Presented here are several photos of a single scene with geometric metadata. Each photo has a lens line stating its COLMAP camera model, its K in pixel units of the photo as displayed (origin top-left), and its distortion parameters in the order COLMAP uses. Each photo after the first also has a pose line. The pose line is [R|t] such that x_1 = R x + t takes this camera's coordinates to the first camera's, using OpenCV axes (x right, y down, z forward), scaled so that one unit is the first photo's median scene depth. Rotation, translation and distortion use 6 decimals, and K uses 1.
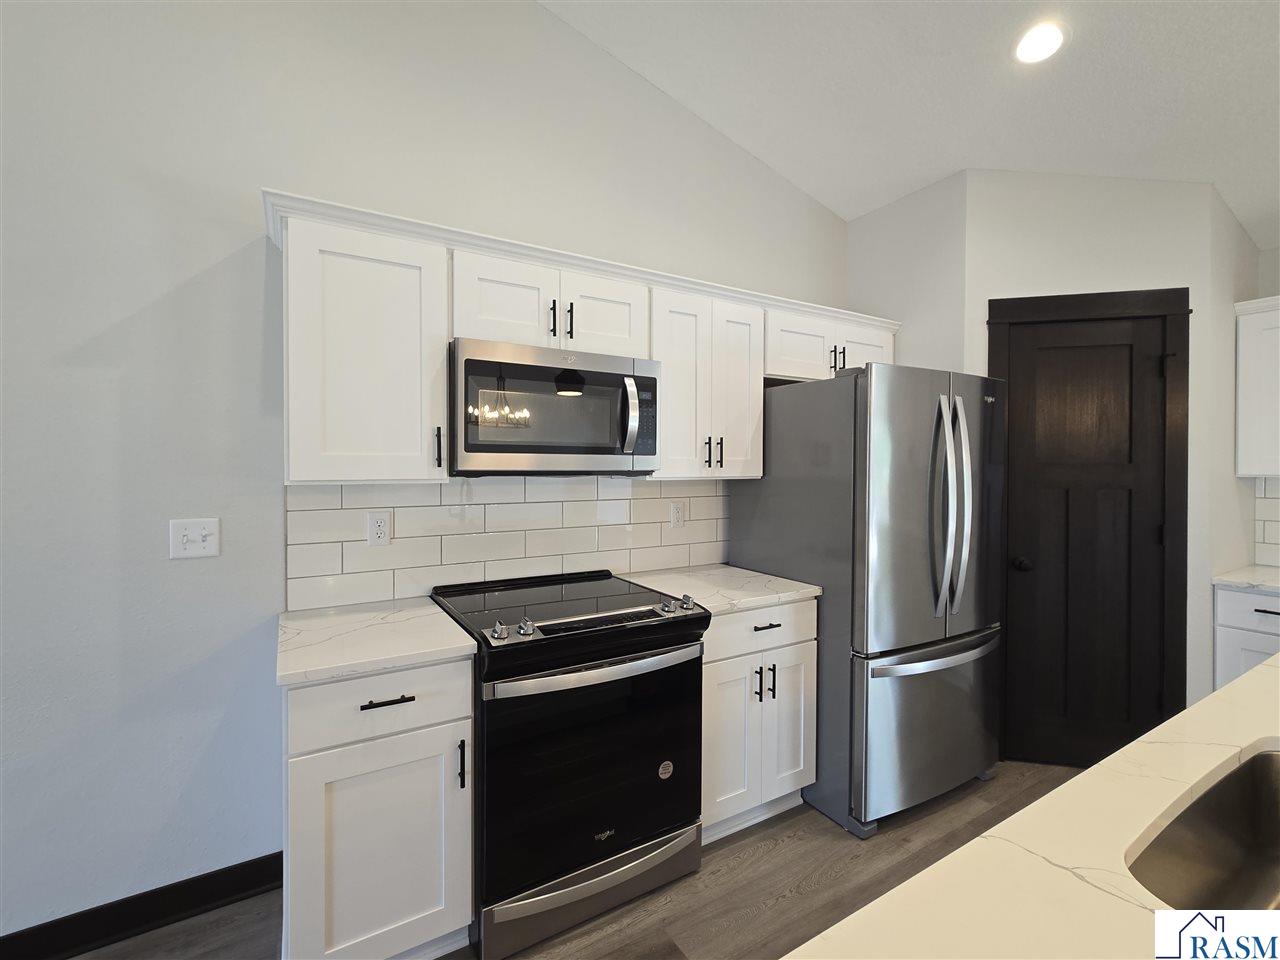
lens RADIAL K [[575.3, 0, 653.1], [0, 575.3, 475.0], [0, 0, 1]] dist [0.001328, 0.000020]
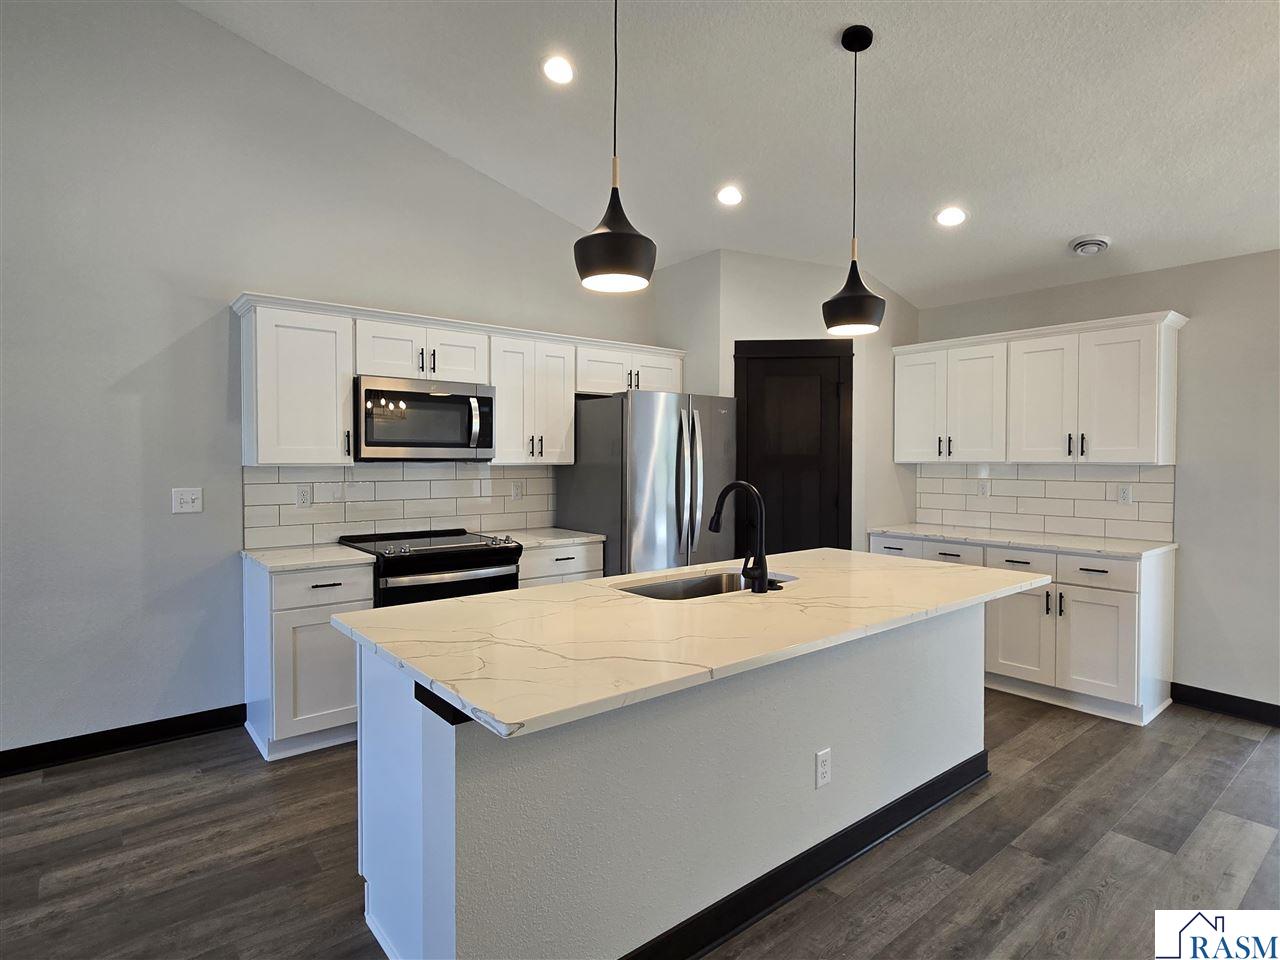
lens RADIAL K [[675.6, 0, 640.7], [0, 675.6, 474.9], [0, 0, 1]] dist [-0.002714, -0.000778]
pose [[0.992443, -0.003025, 0.122670, 0.175246], [0.001958, 0.999959, 0.008816, 0.021506], [-0.122692, -0.008509, 0.992408, -0.822846]]
